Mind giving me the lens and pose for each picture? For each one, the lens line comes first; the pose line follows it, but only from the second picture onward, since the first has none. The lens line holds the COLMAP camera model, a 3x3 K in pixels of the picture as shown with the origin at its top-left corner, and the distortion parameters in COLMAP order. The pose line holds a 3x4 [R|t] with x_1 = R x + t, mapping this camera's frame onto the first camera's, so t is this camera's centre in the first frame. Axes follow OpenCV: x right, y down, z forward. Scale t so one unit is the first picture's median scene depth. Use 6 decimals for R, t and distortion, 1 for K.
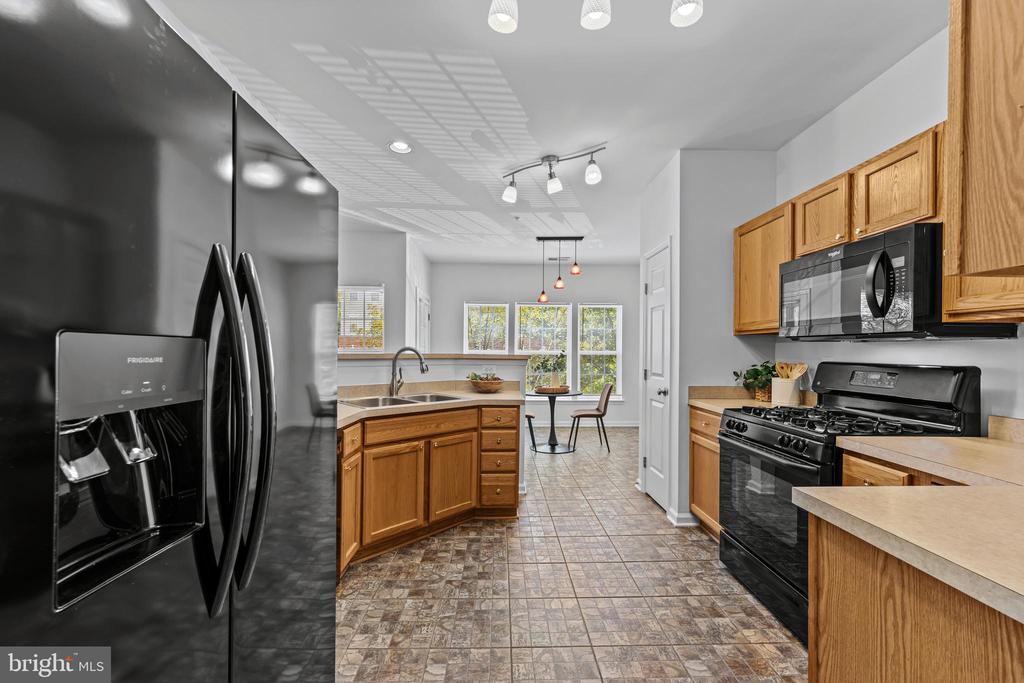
lens RADIAL K [[409.0, 0, 504.3], [0, 409.0, 349.7], [0, 0, 1]] dist [0.002920, -0.002784]
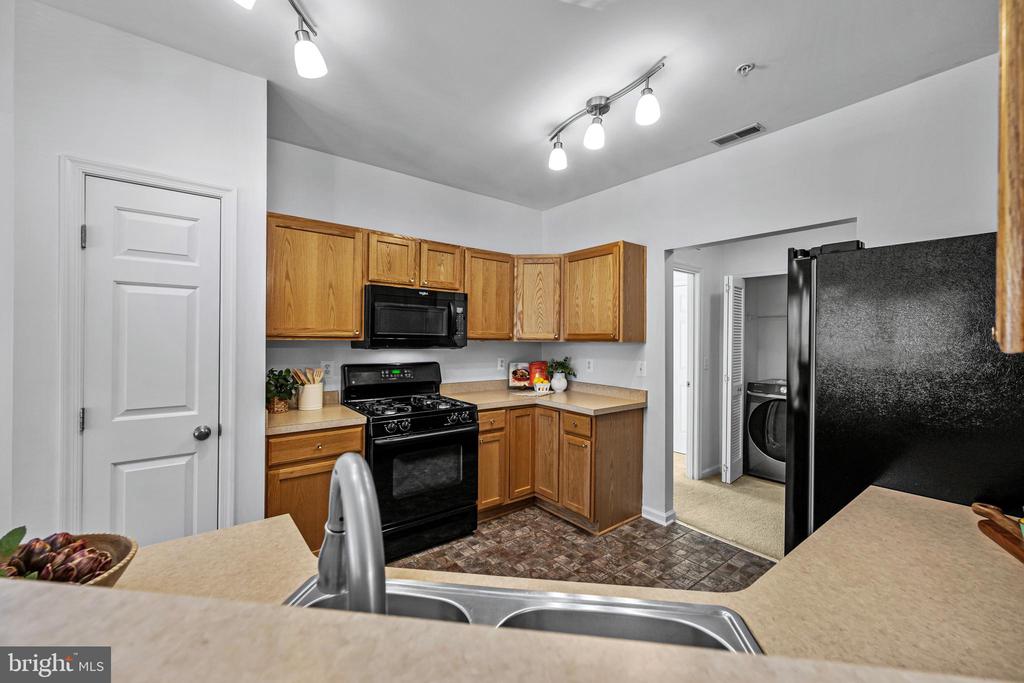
lens RADIAL K [[409.0, 0, 513.4], [0, 409.0, 338.8], [0, 0, 1]] dist [0.002920, -0.002784]
pose [[-0.614791, -0.017215, 0.788502, -0.453986], [-0.017405, 0.999814, 0.008259, -0.061920], [-0.788498, -0.008646, -0.614977, 1.256394]]
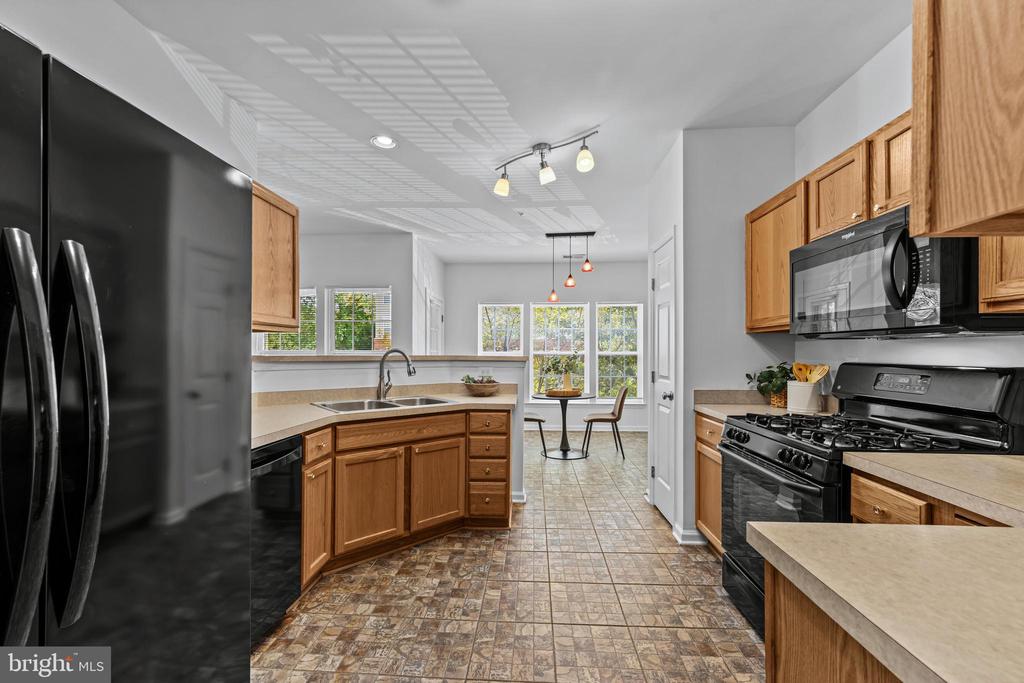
lens RADIAL K [[409.0, 0, 504.0], [0, 409.0, 350.4], [0, 0, 1]] dist [0.002920, -0.002784]
pose [[0.996417, -0.005821, -0.084380, 0.123068], [0.005595, 0.999980, -0.002916, 0.002049], [0.084396, 0.002433, 0.996429, 0.070032]]
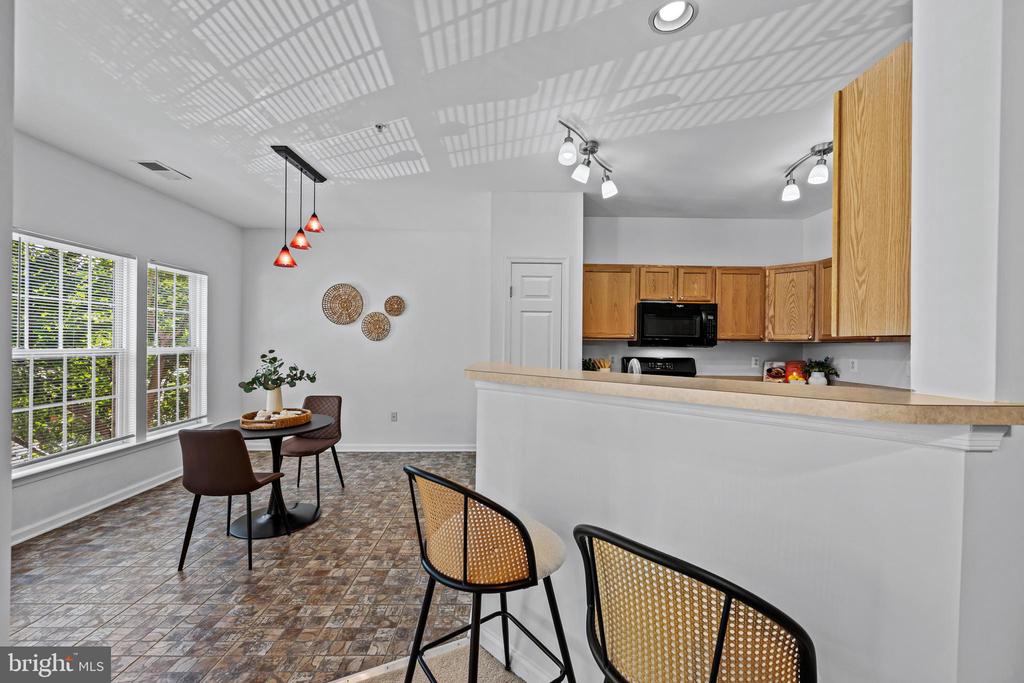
lens RADIAL K [[409.0, 0, 507.6], [0, 409.0, 342.7], [0, 0, 1]] dist [0.002920, -0.002784]
pose [[-0.007082, -0.007816, 0.999944, -0.951975], [-0.012572, 0.999891, 0.007727, -0.038901], [-0.999896, -0.012517, -0.007180, 1.418592]]
